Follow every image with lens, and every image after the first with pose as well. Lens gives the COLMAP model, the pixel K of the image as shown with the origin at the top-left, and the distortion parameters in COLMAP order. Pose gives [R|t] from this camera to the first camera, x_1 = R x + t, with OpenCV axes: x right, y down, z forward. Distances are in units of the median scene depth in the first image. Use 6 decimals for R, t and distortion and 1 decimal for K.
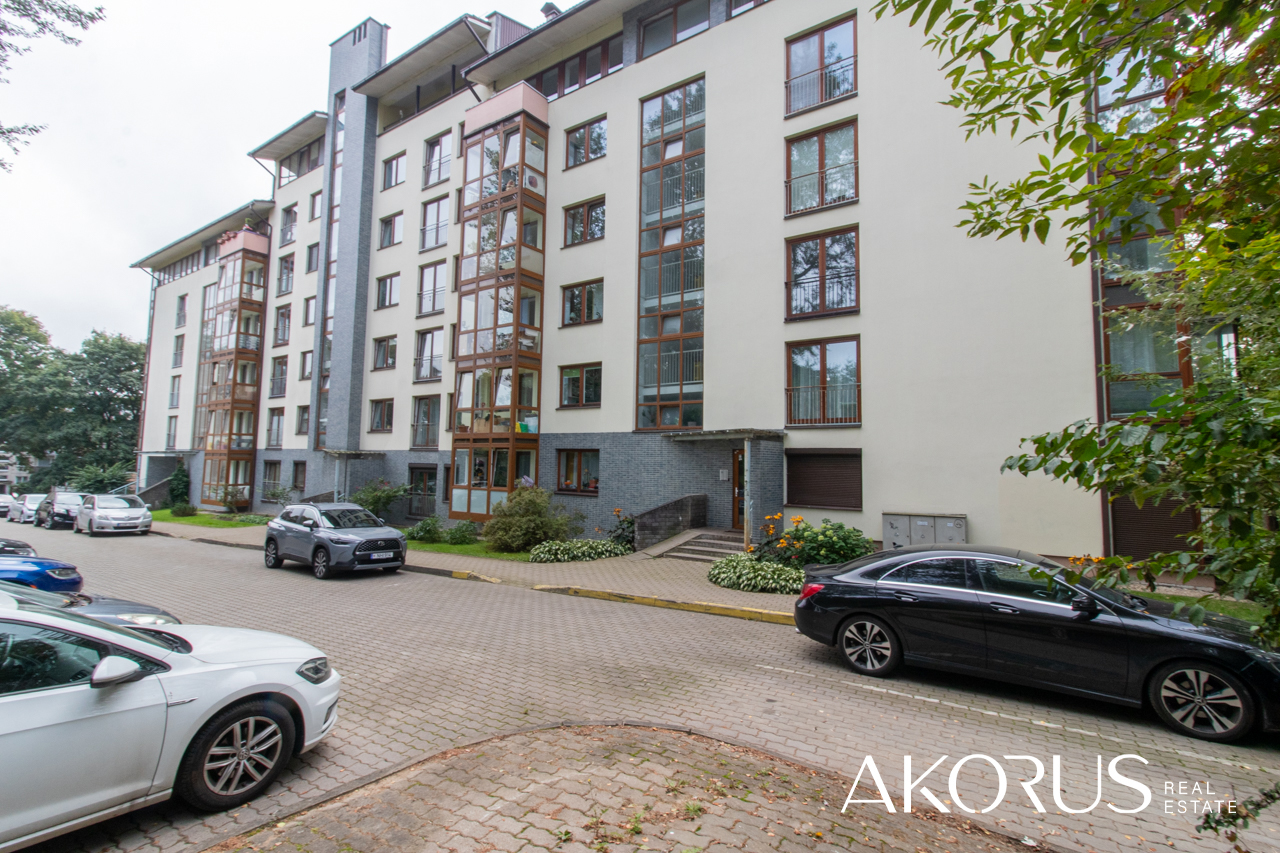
lens RADIAL K [[591.4, 0, 640.0], [0, 591.4, 421.7], [0, 0, 1]] dist [0.003774, 0.000043]
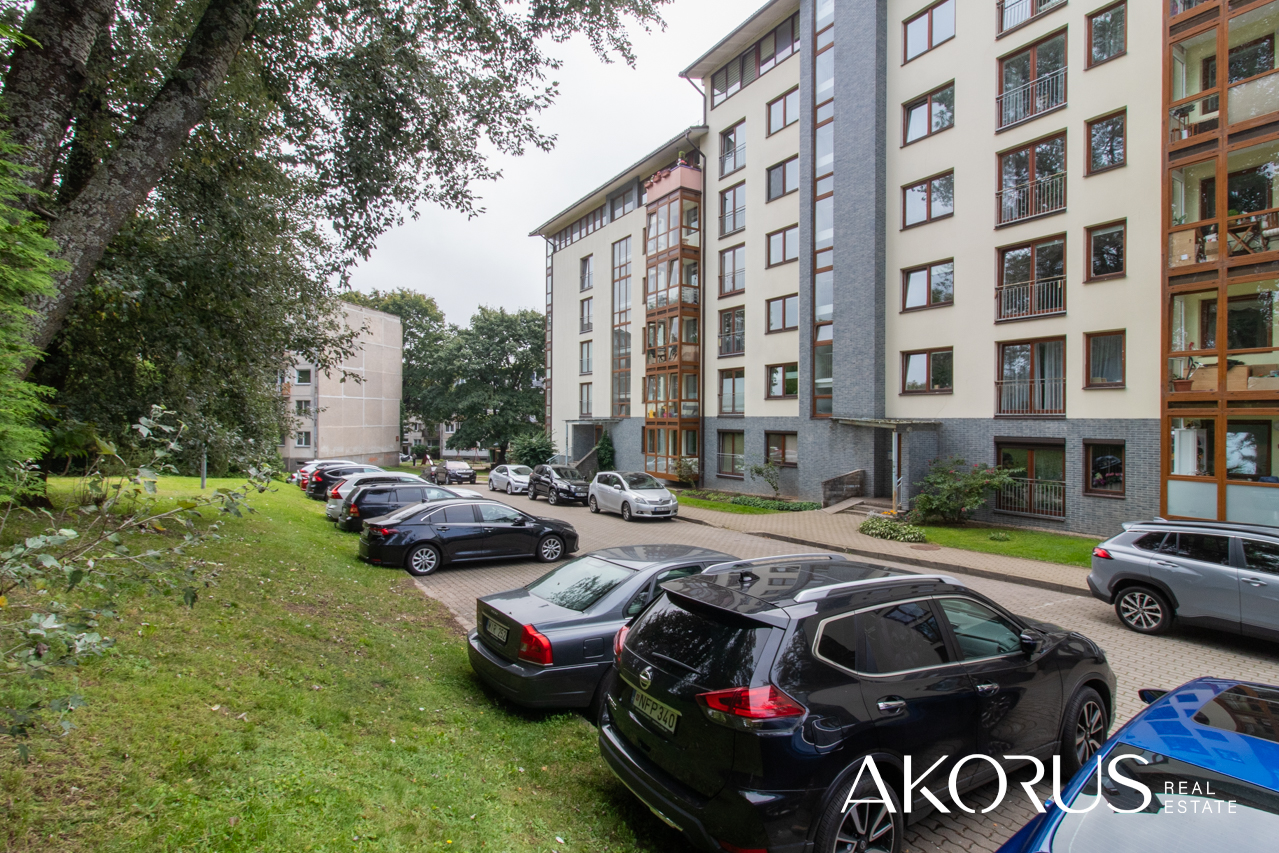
lens RADIAL K [[590.9, 0, 641.1], [0, 590.9, 427.4], [0, 0, 1]] dist [0.003774, 0.000043]
pose [[0.932049, -0.005864, -0.362286, -0.409325], [0.035311, 0.996580, 0.074715, -0.006840], [0.360608, -0.082431, 0.929068, 0.141912]]
